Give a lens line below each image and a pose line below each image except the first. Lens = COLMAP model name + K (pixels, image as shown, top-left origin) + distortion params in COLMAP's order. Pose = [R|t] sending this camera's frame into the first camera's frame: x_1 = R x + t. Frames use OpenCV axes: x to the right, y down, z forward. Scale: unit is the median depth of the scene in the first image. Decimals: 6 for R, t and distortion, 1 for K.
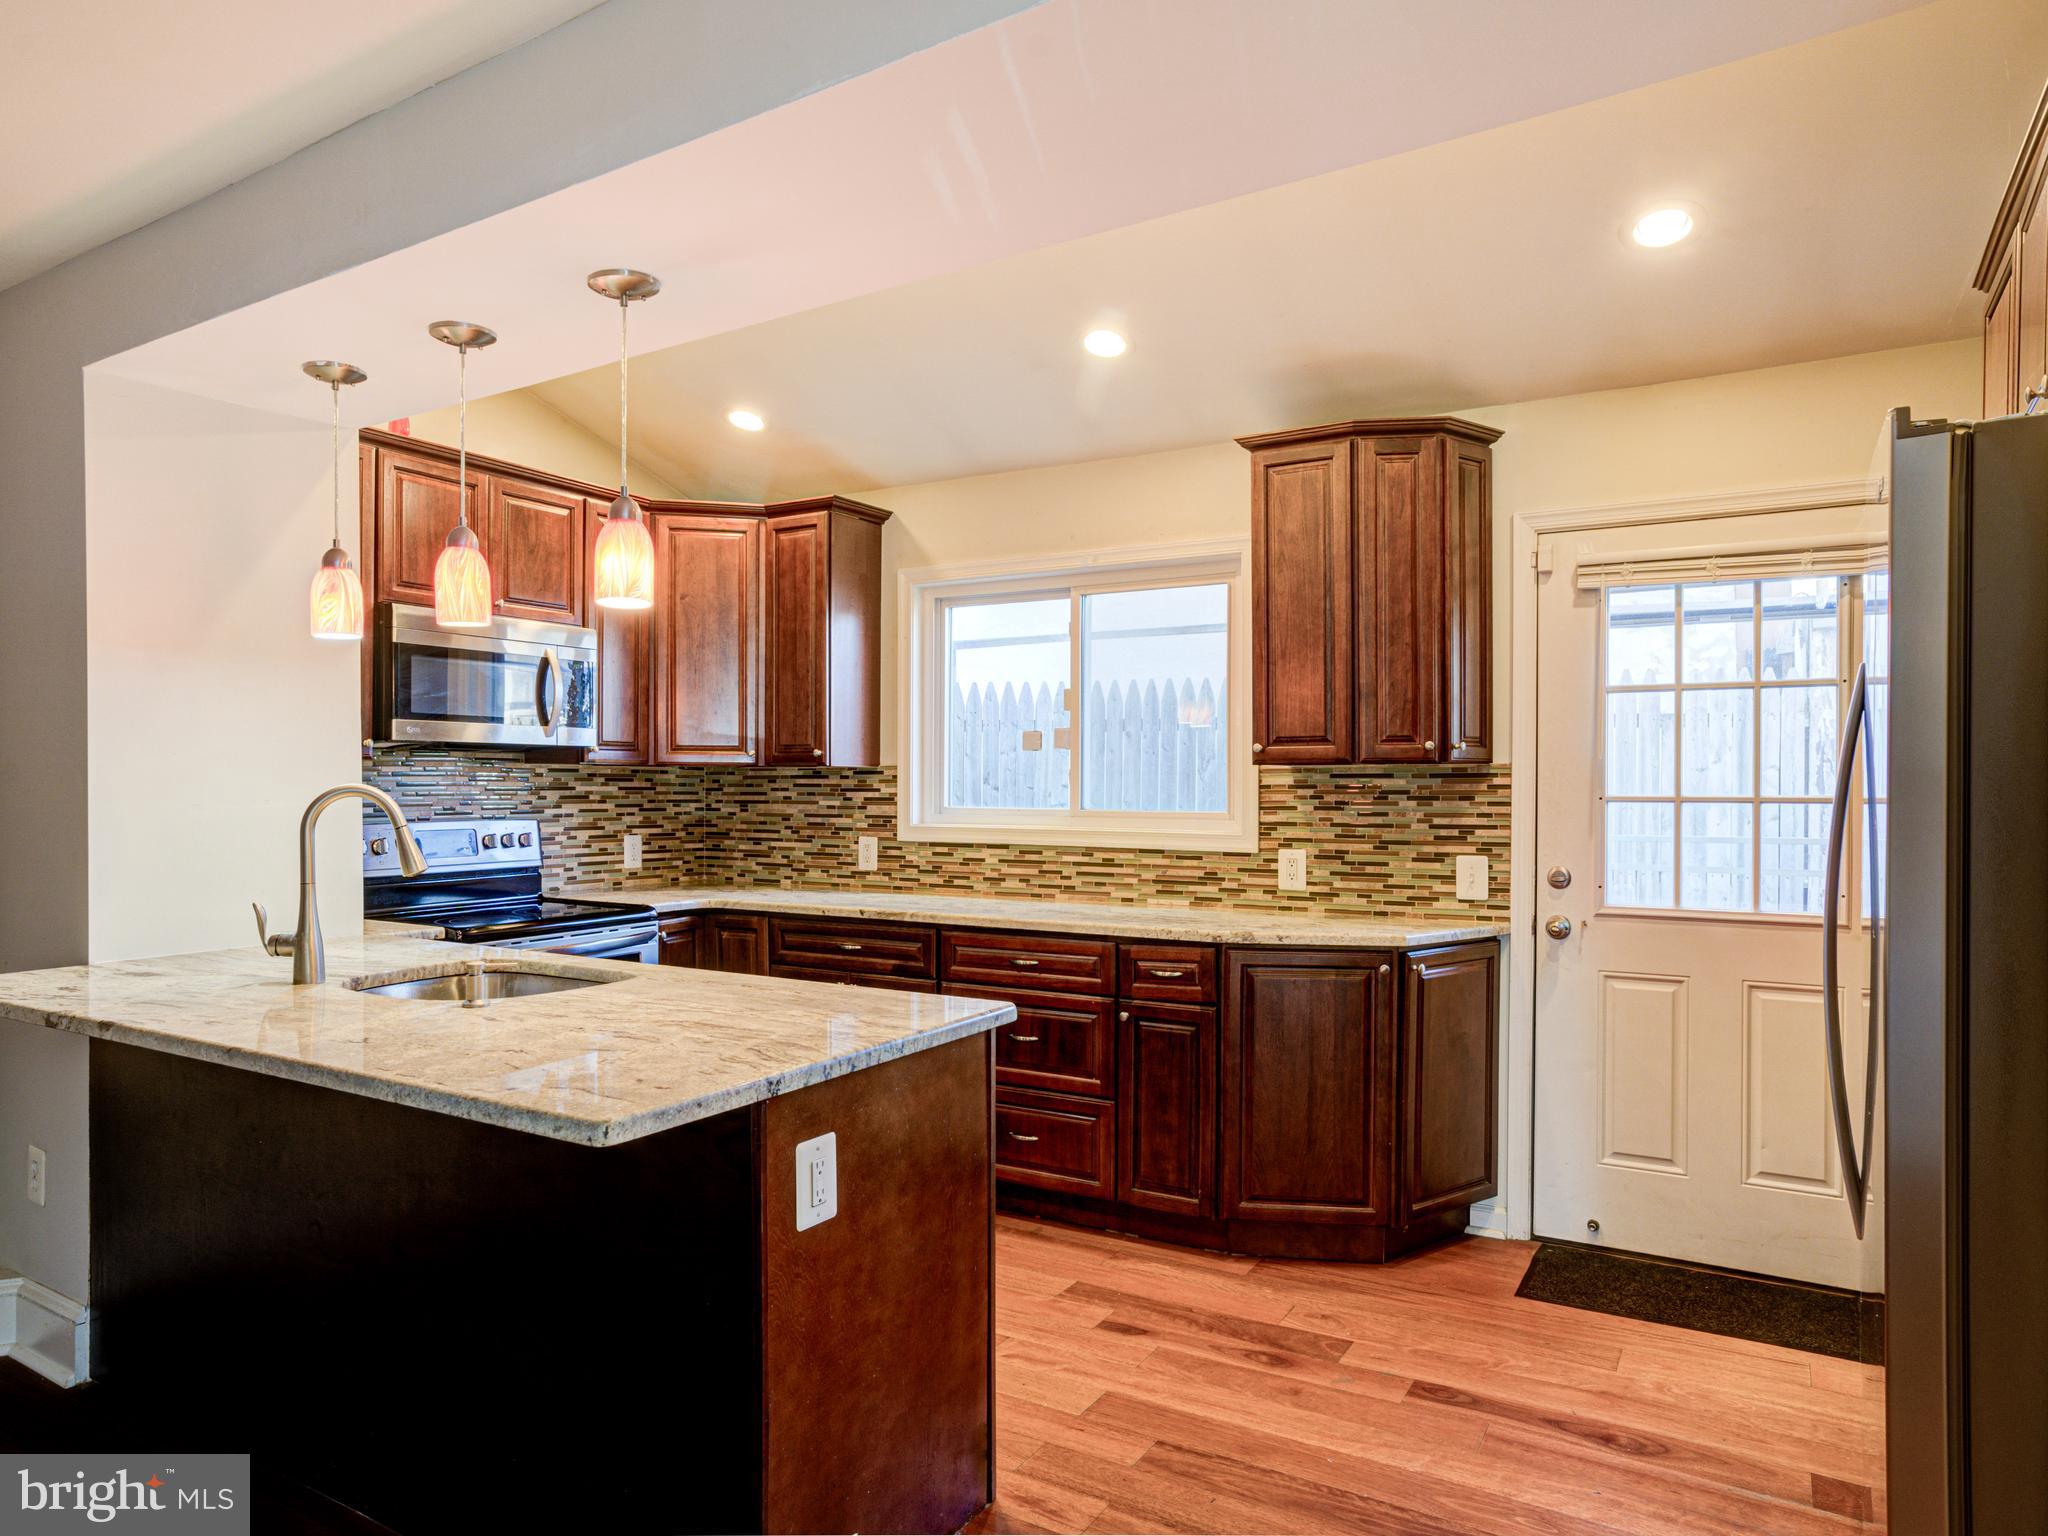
lens RADIAL K [[1284.0, 0, 1025.8], [0, 1284.0, 775.1], [0, 0, 1]] dist [-0.033866, 0.014226]
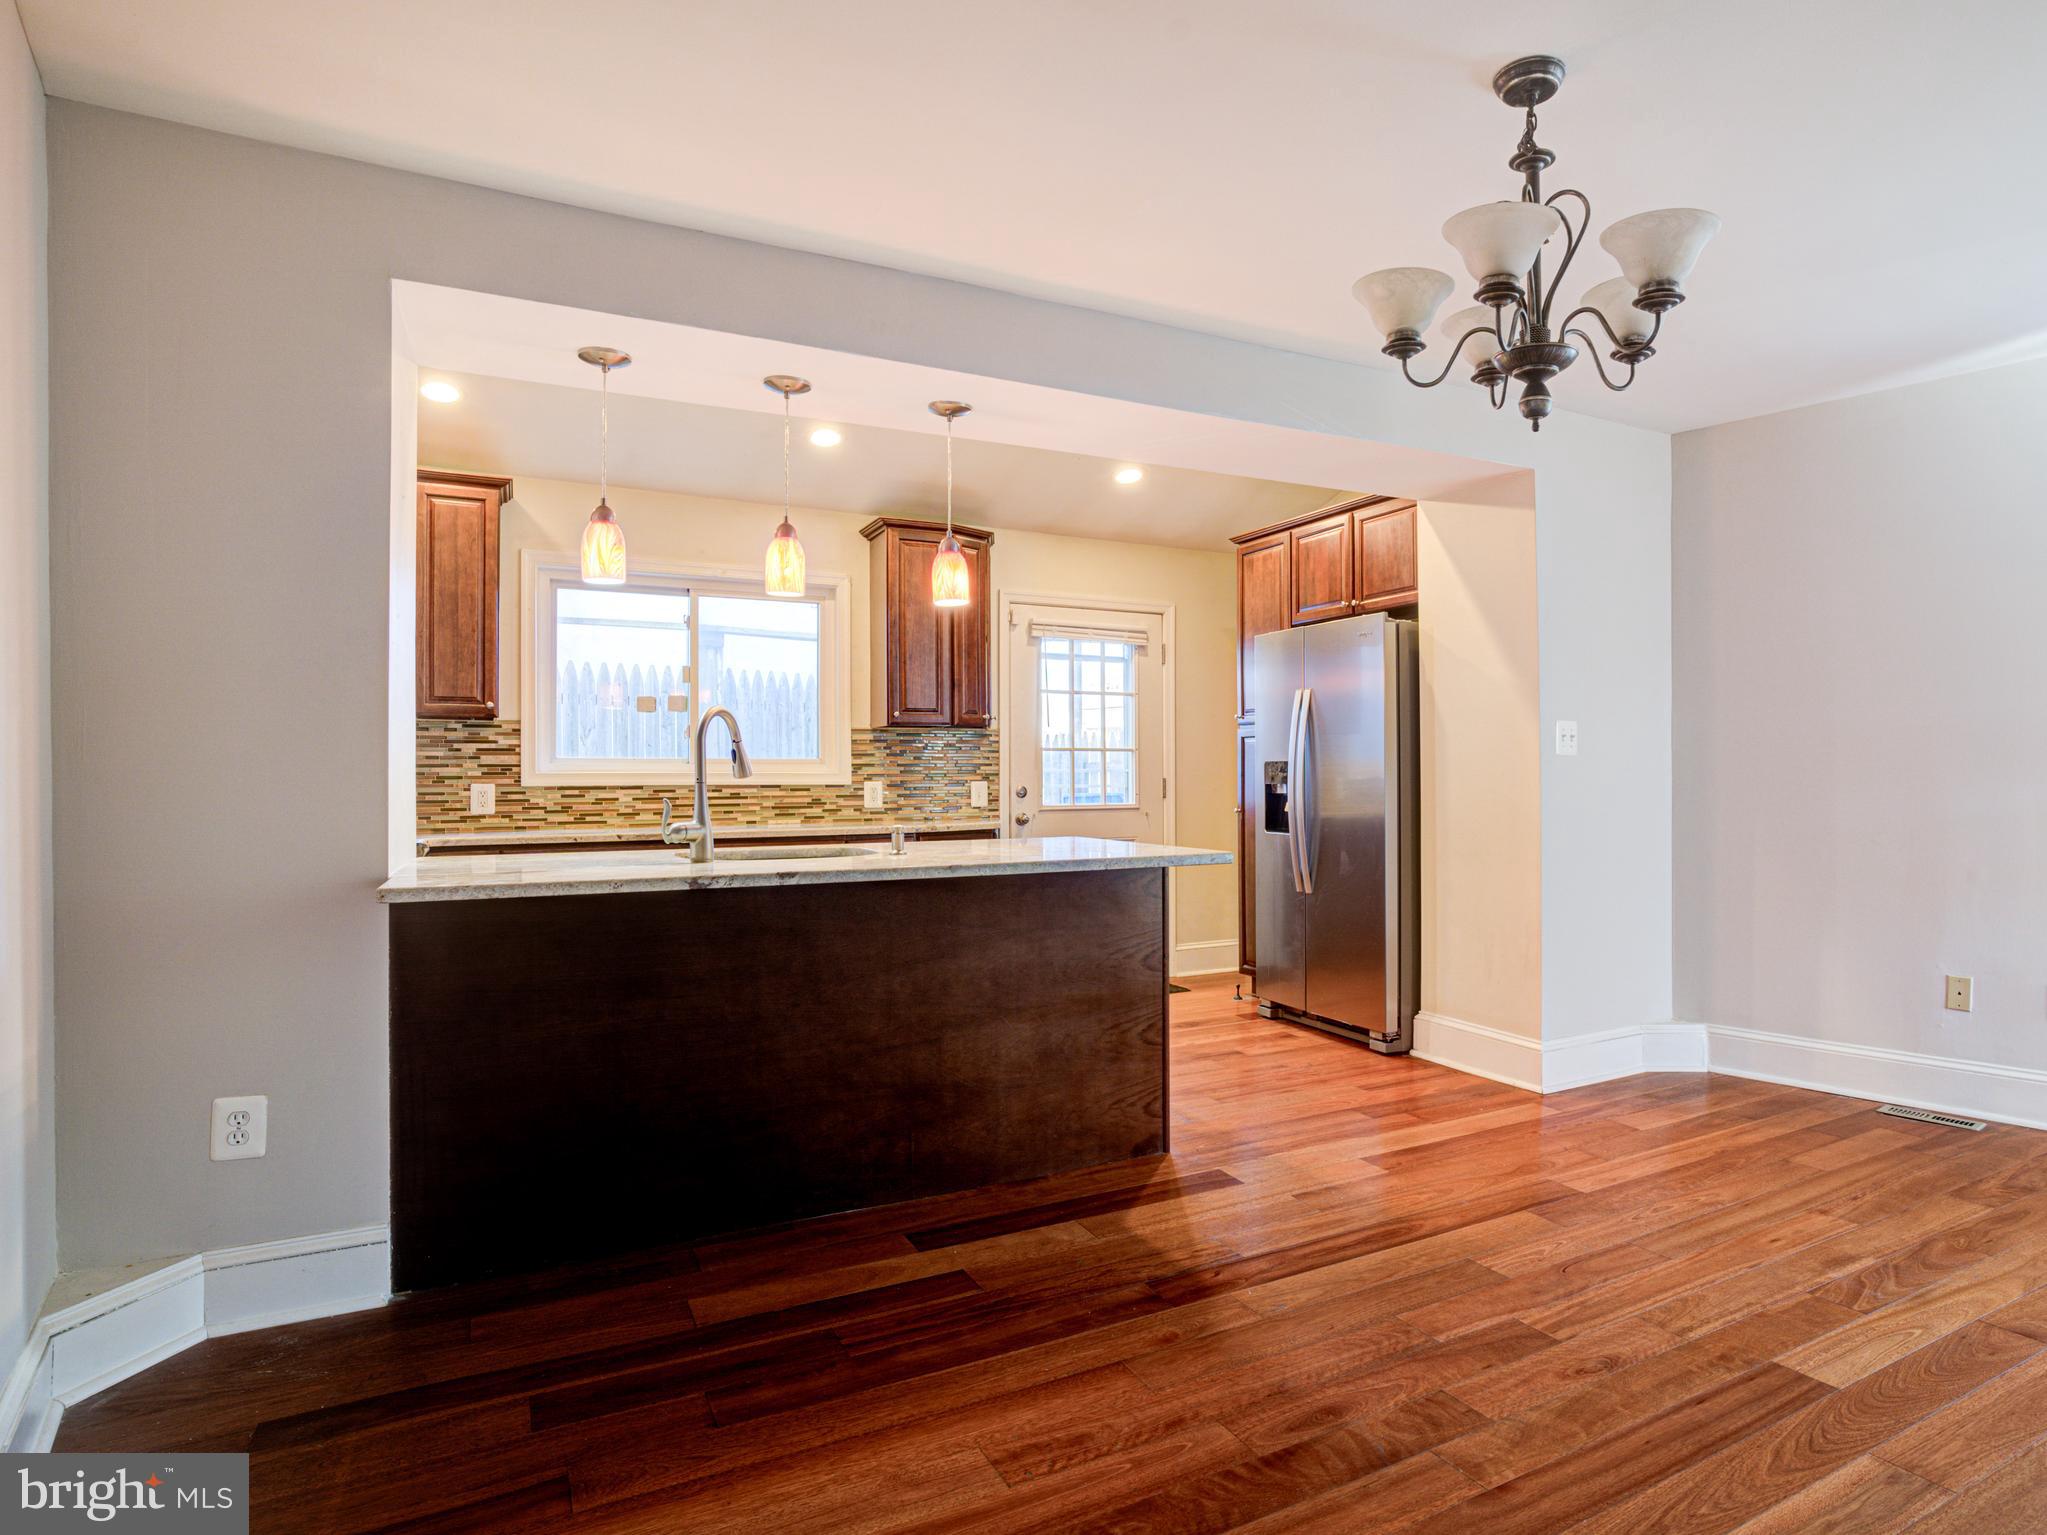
lens RADIAL K [[1151.6, 0, 1078.0], [0, 1151.6, 776.6], [0, 0, 1]] dist [-0.051021, 0.007923]
pose [[0.515492, 0.000058, 0.856894, -0.842078], [0.001924, 0.999997, -0.001225, 0.052943], [-0.856892, 0.002280, 0.515491, 0.064916]]
